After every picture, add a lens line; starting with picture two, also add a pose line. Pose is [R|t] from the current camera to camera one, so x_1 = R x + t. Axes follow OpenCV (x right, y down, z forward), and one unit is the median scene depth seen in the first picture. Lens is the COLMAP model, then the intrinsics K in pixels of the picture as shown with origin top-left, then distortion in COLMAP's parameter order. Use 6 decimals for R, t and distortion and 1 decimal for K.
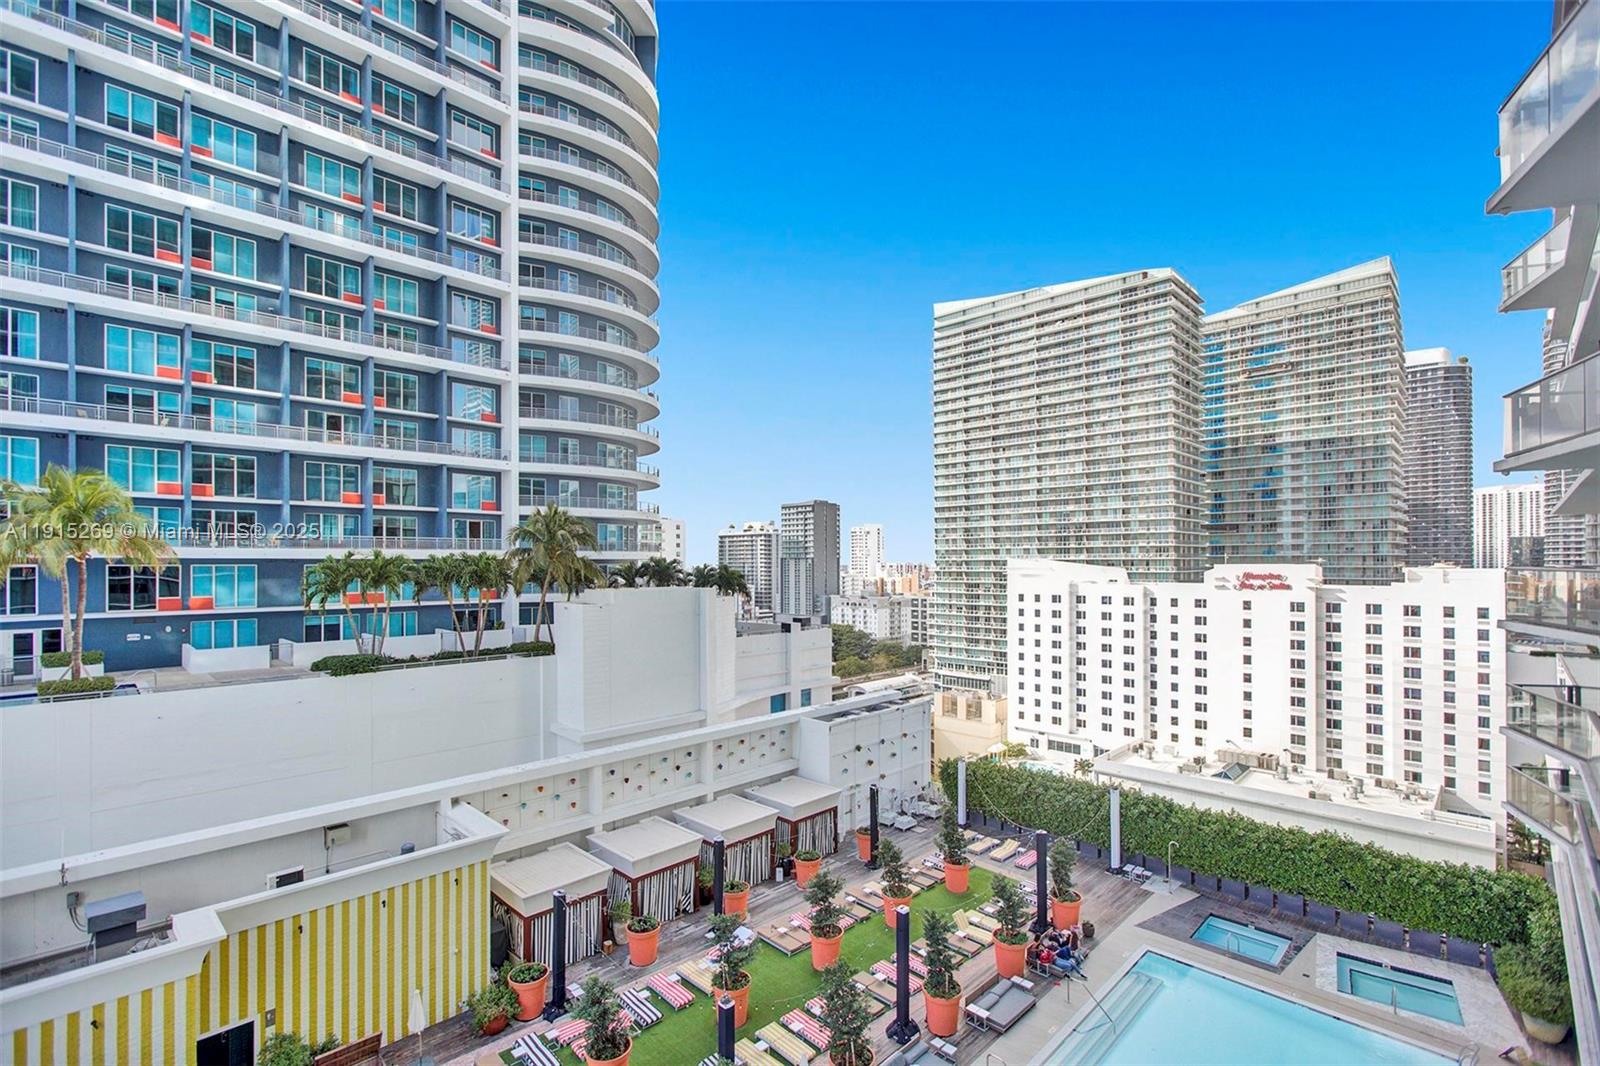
lens RADIAL K [[716.3, 0, 796.1], [0, 716.3, 559.8], [0, 0, 1]] dist [-0.002868, 0.000301]
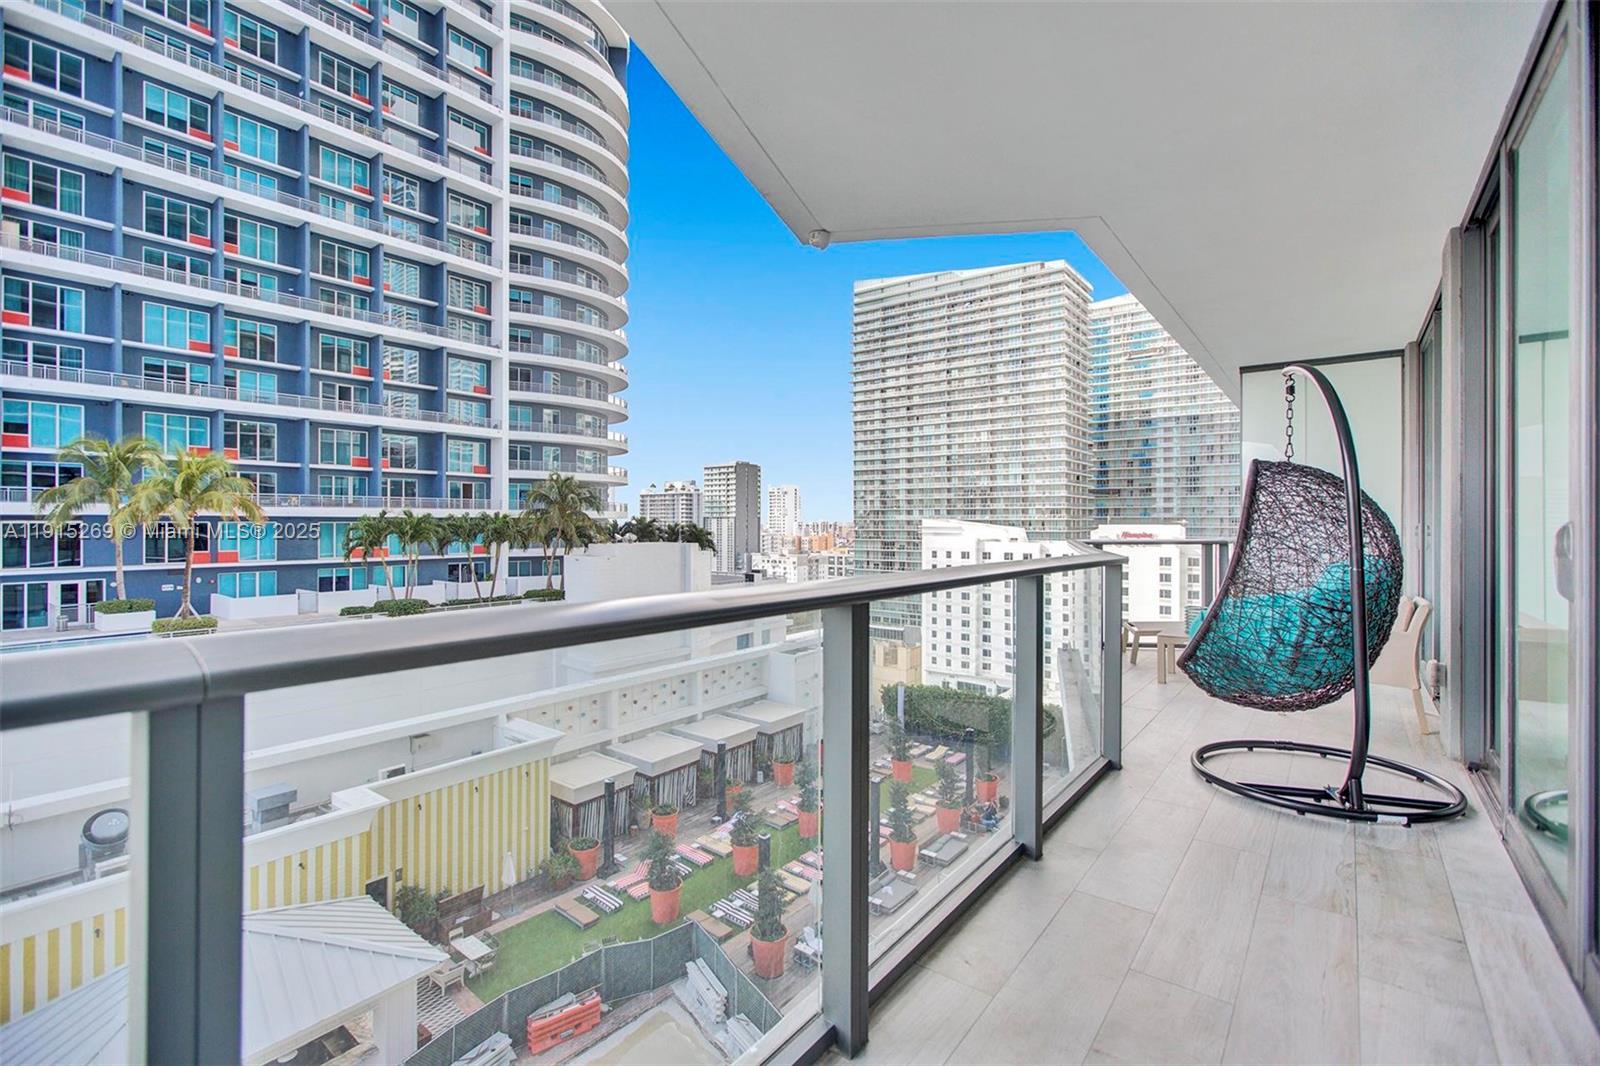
lens RADIAL K [[707.6, 0, 790.8], [0, 707.6, 523.2], [0, 0, 1]] dist [-0.010469, 0.005181]
pose [[0.993270, 0.003888, 0.115760, -0.077384], [-0.004594, 0.999972, 0.005833, -0.000827], [-0.115734, -0.006325, 0.993260, -0.140370]]
